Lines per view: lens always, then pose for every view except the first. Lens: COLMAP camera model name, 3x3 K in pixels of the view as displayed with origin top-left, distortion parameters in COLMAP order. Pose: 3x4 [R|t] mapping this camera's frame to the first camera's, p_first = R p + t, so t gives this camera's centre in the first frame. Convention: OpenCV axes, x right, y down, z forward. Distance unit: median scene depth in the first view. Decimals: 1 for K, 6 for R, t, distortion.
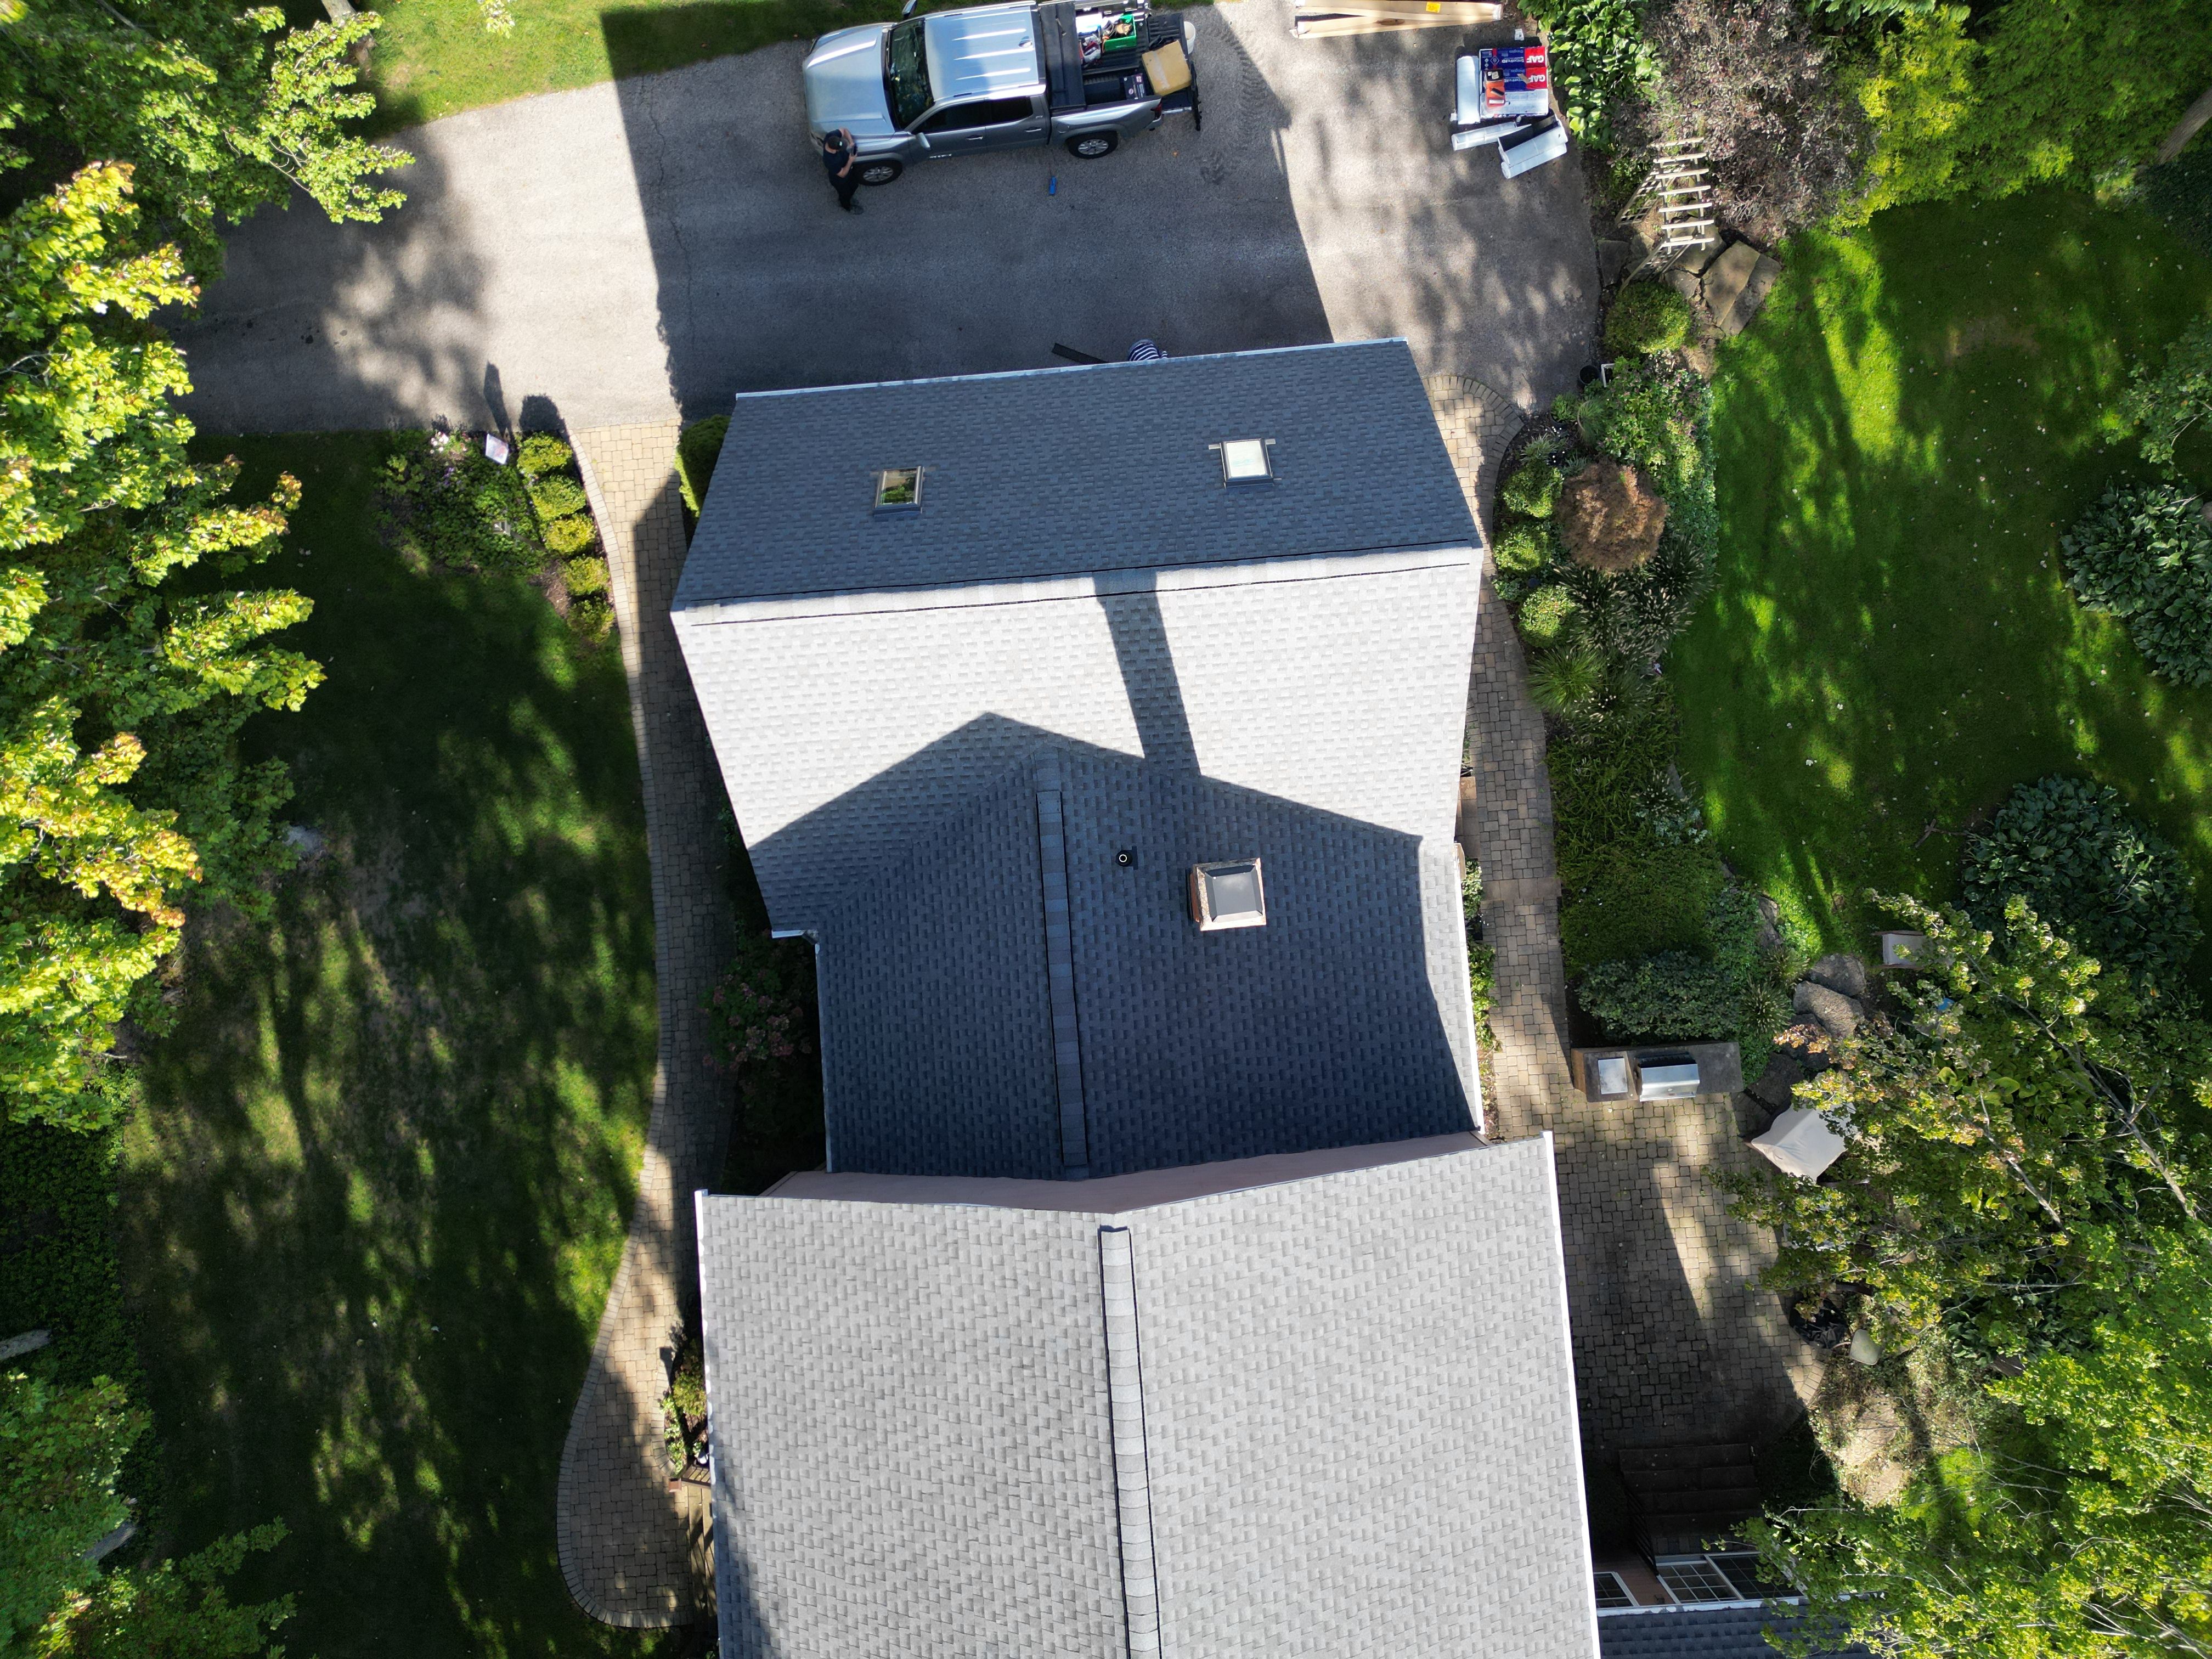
lens RADIAL K [[1548.0, 0, 1112.5], [0, 1548.0, 815.2], [0, 0, 1]] dist [0.076729, -0.085550]
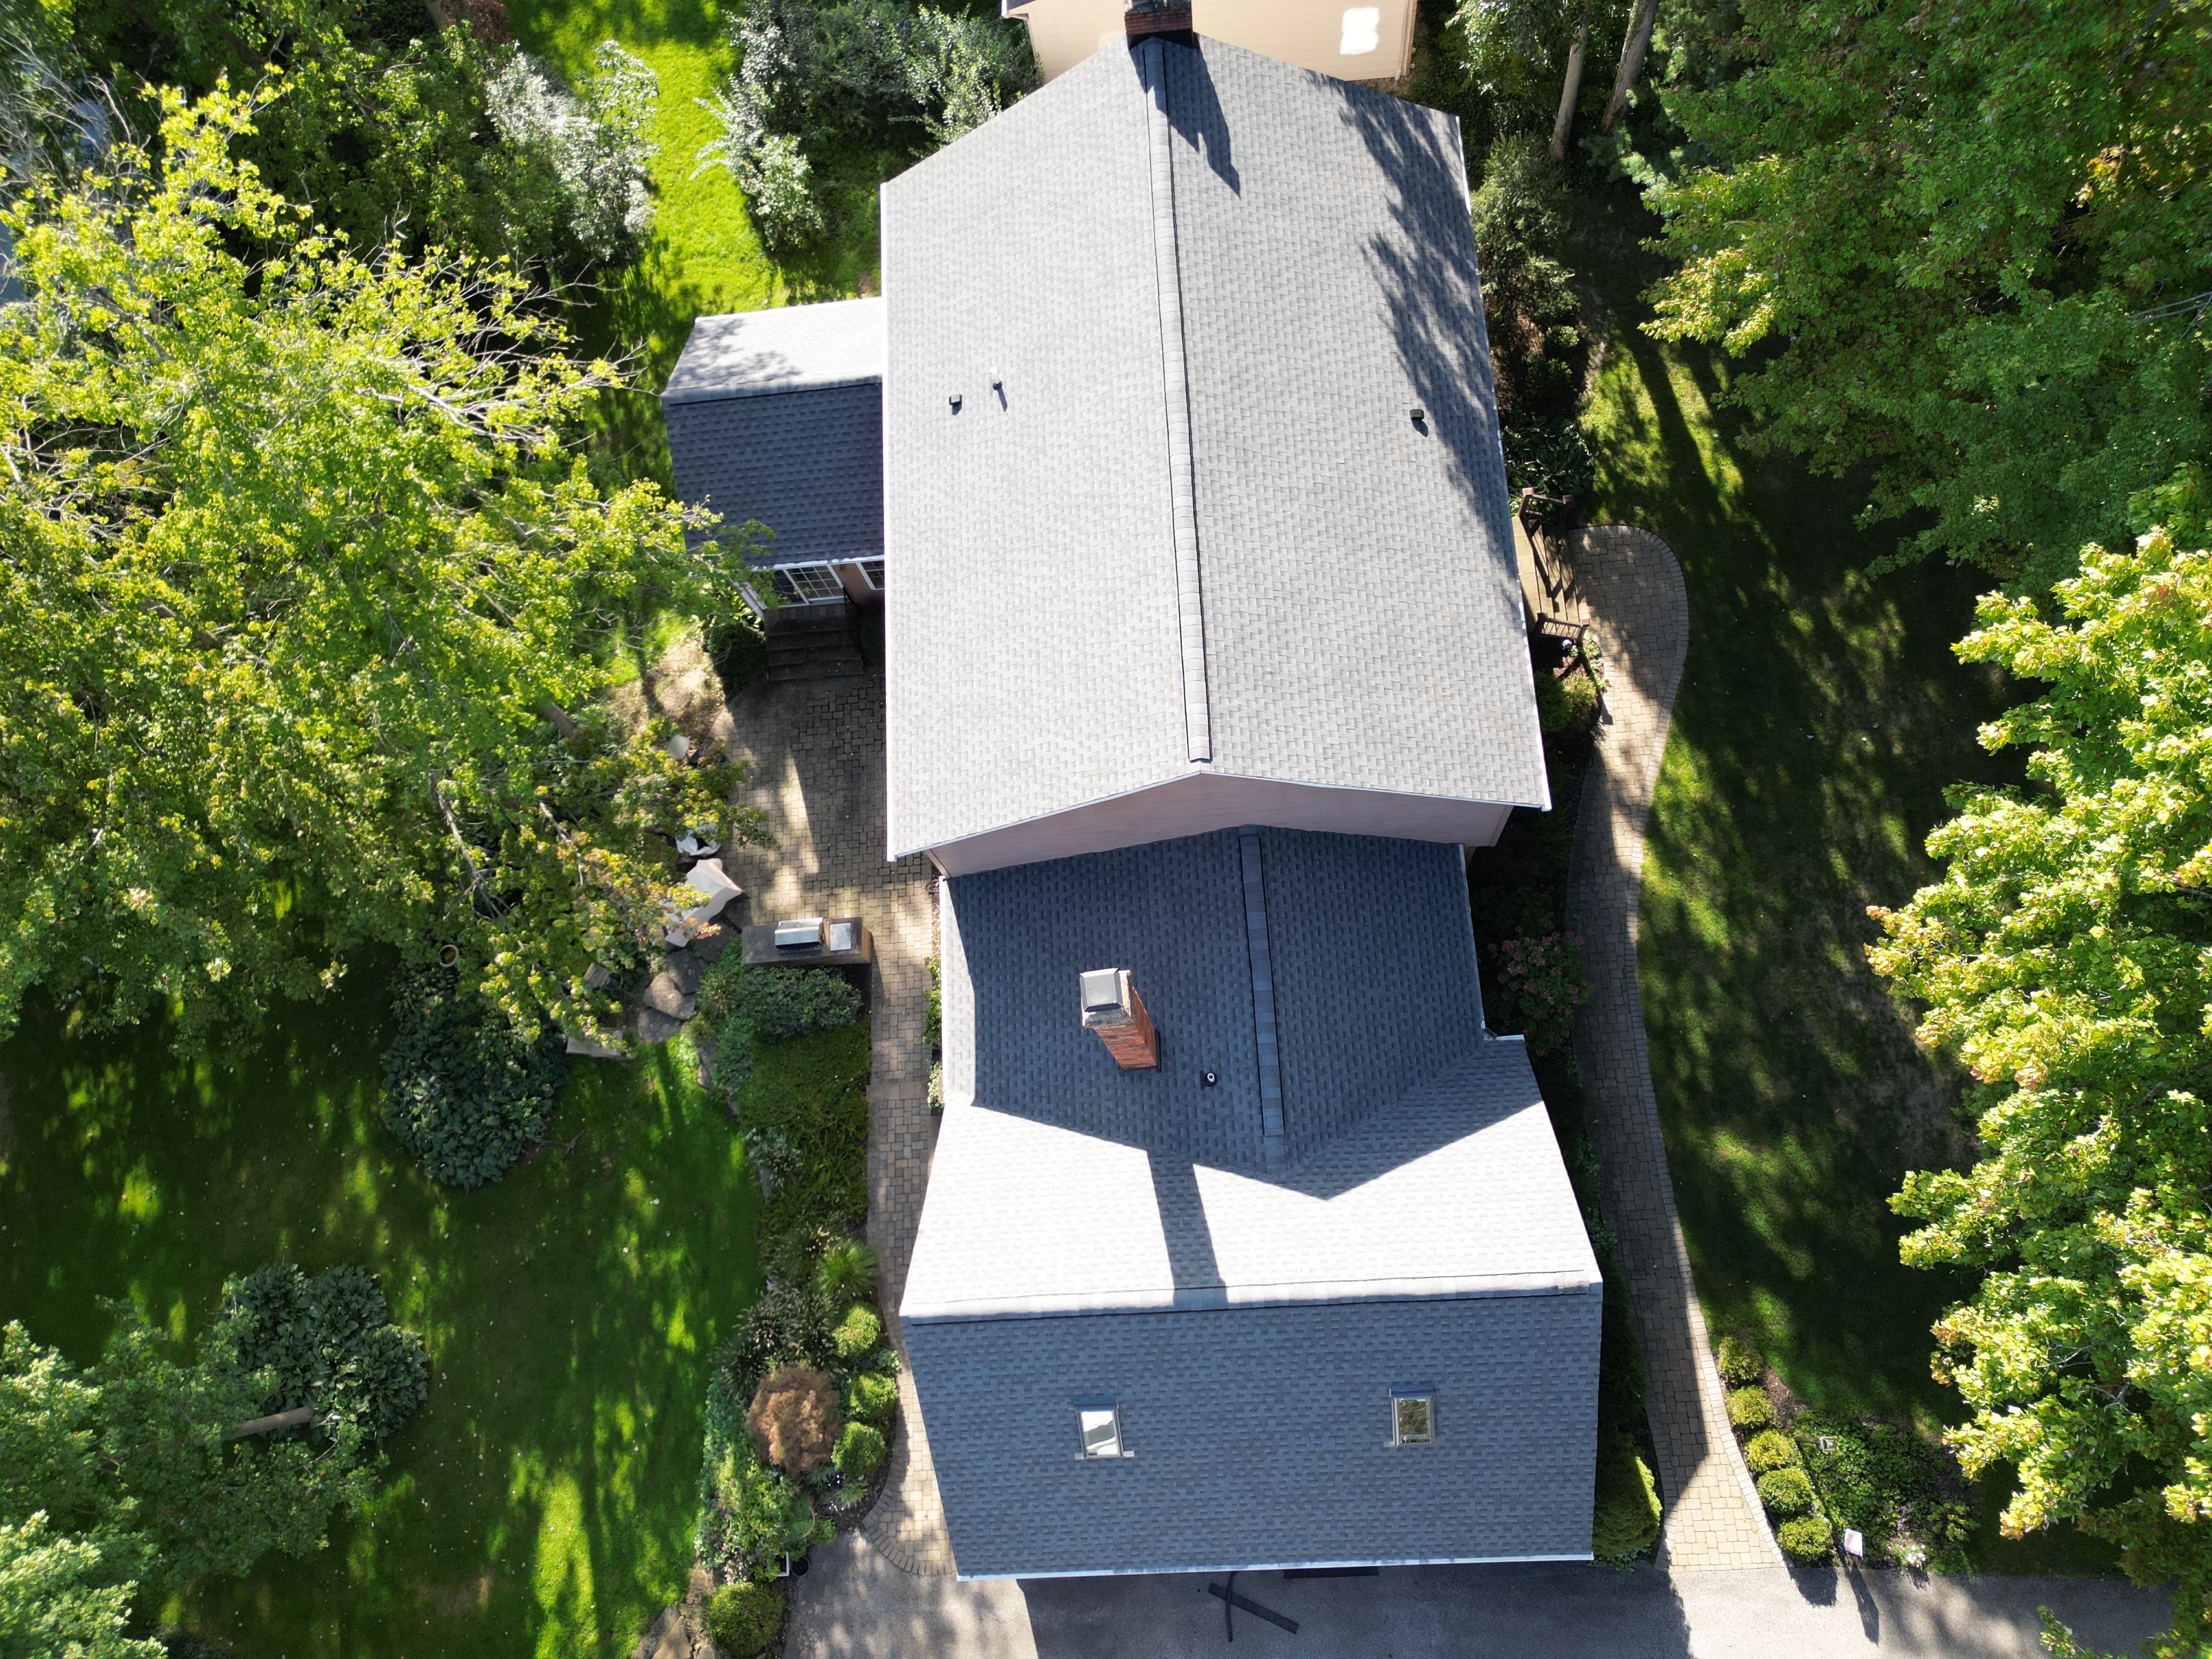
lens RADIAL K [[1544.0, 0, 1105.7], [0, 1544.0, 836.5], [0, 0, 1]] dist [0.080070, -0.078342]
pose [[-0.989635, 0.015237, 0.142798, -0.070619], [0.033143, -0.943277, 0.330348, -0.158943], [0.139732, 0.331656, 0.932995, -0.161421]]
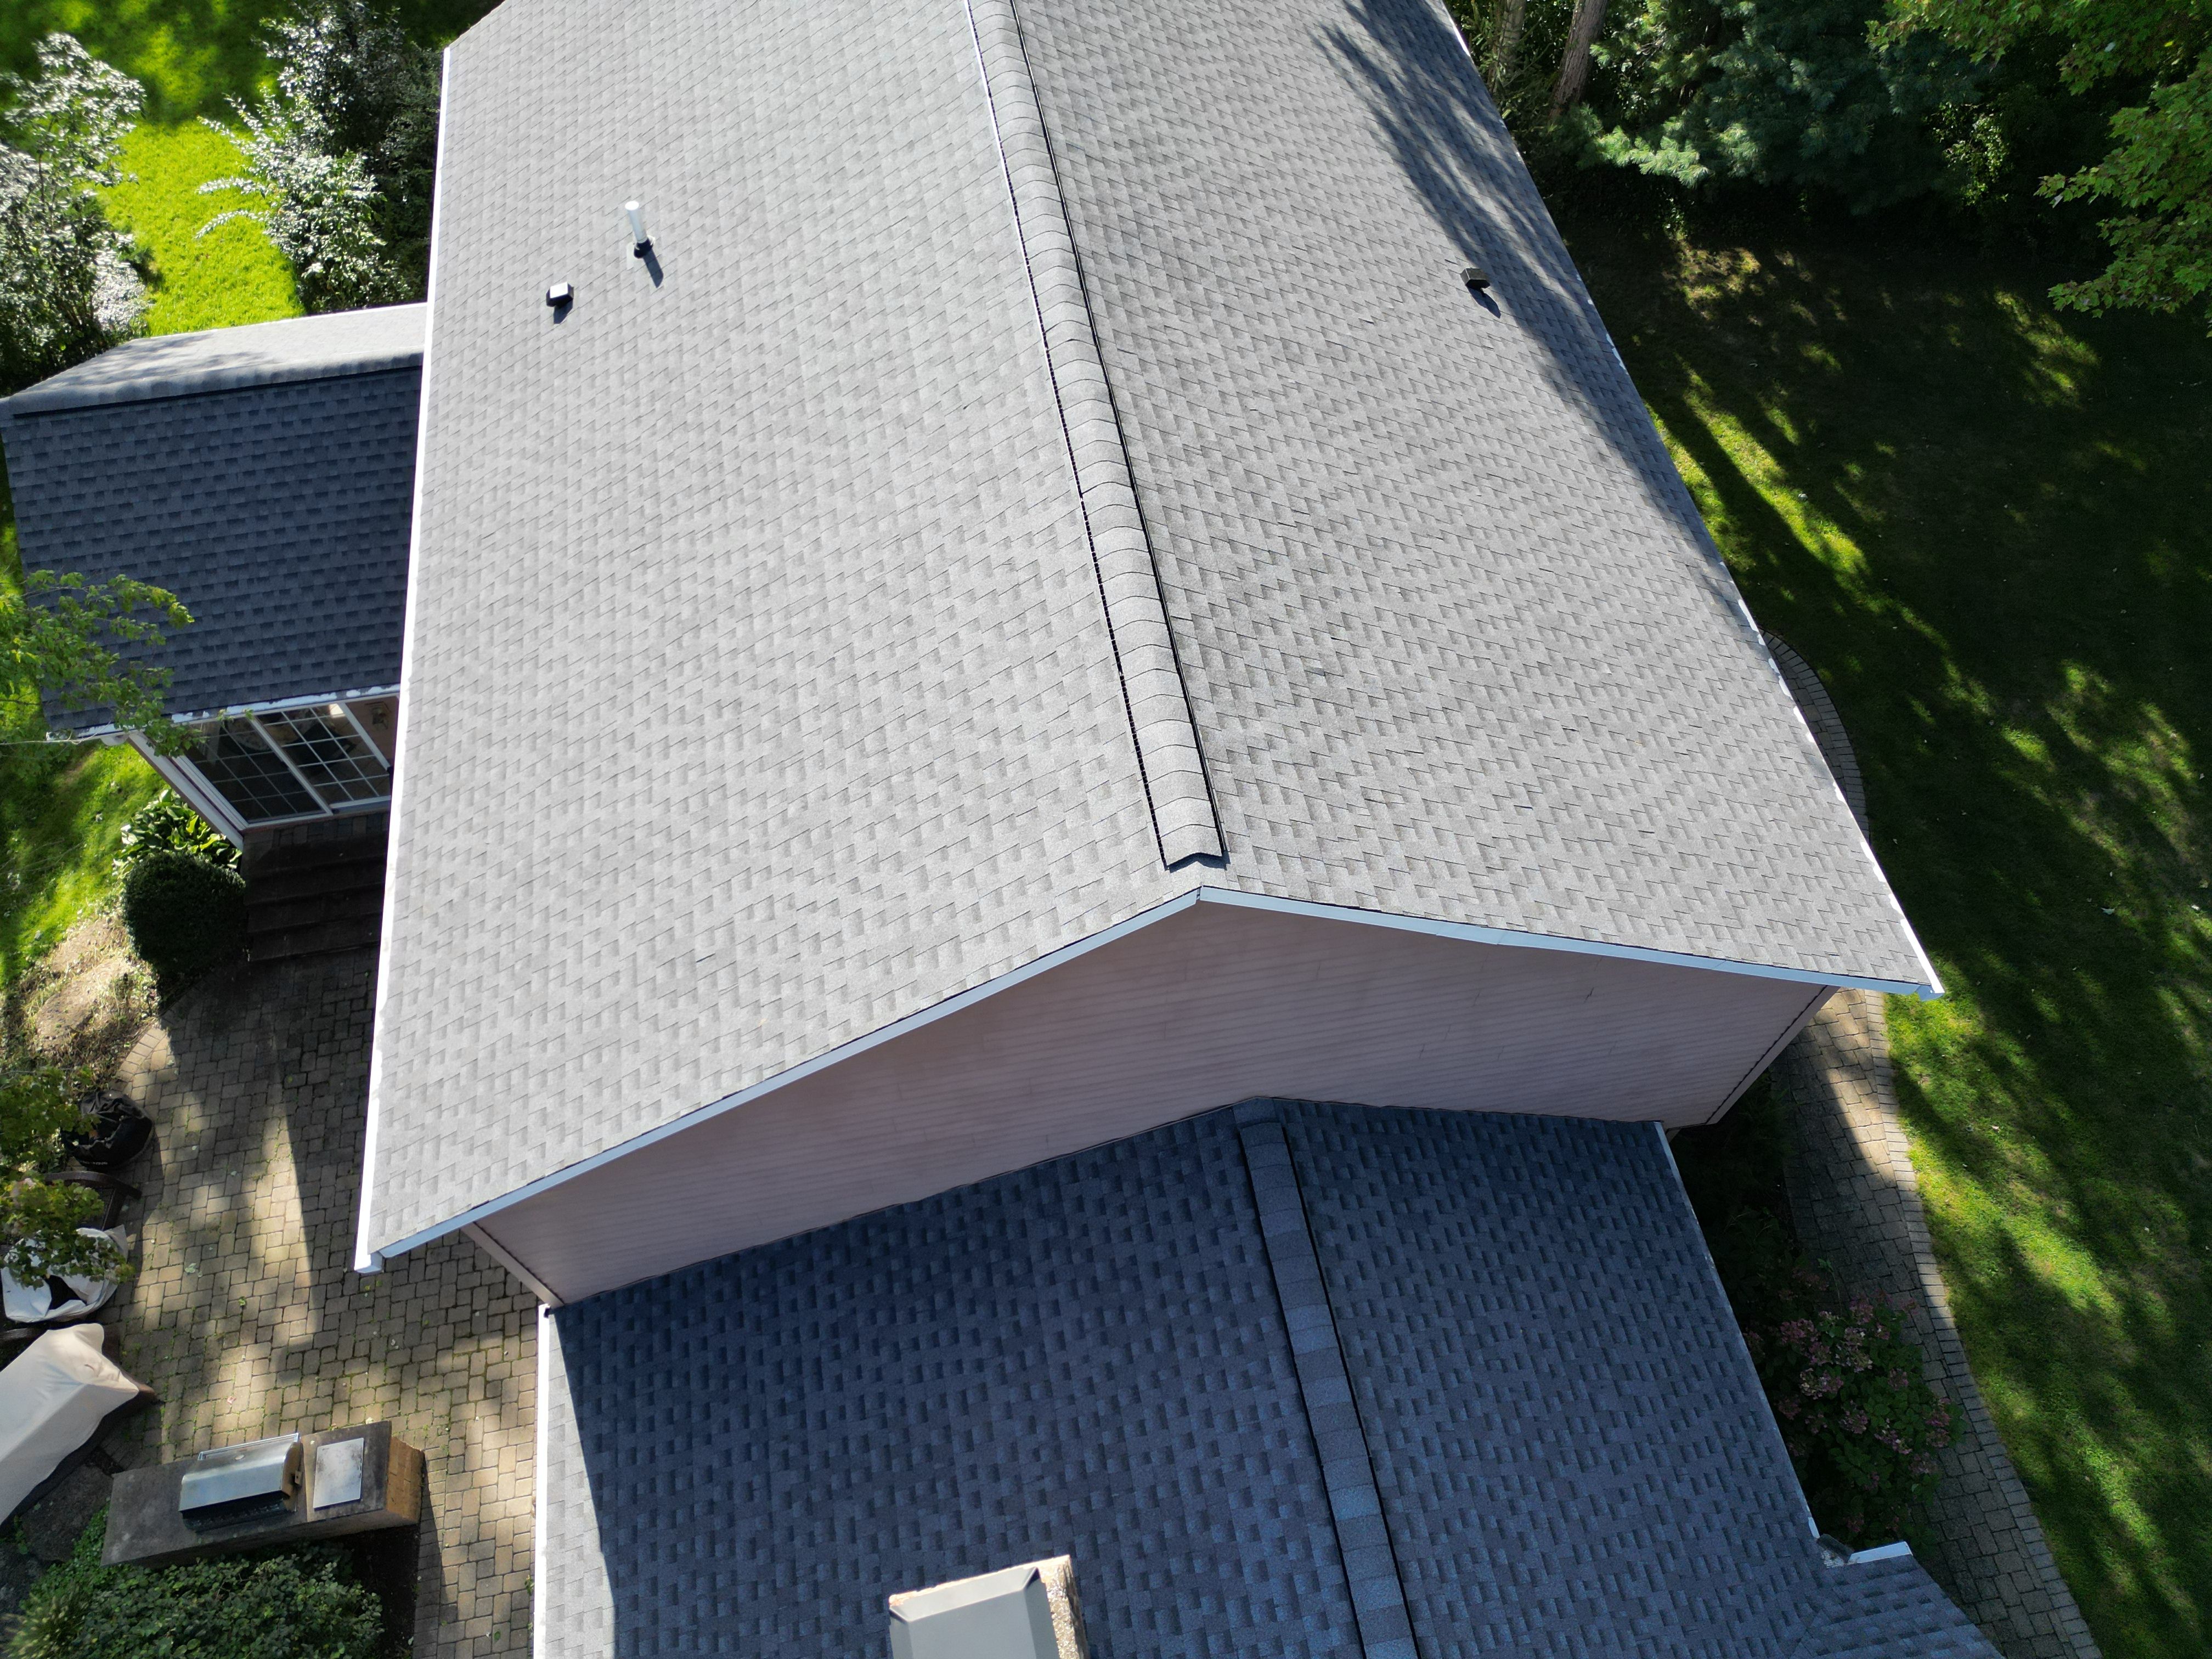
lens RADIAL K [[1548.1, 0, 1109.8], [0, 1548.1, 832.5], [0, 0, 1]] dist [0.069487, -0.060902]
pose [[-0.993965, 0.107531, -0.021676, 0.024297], [-0.100984, -0.819822, 0.563644, 0.004211], [0.042839, 0.562432, 0.825733, 0.388312]]
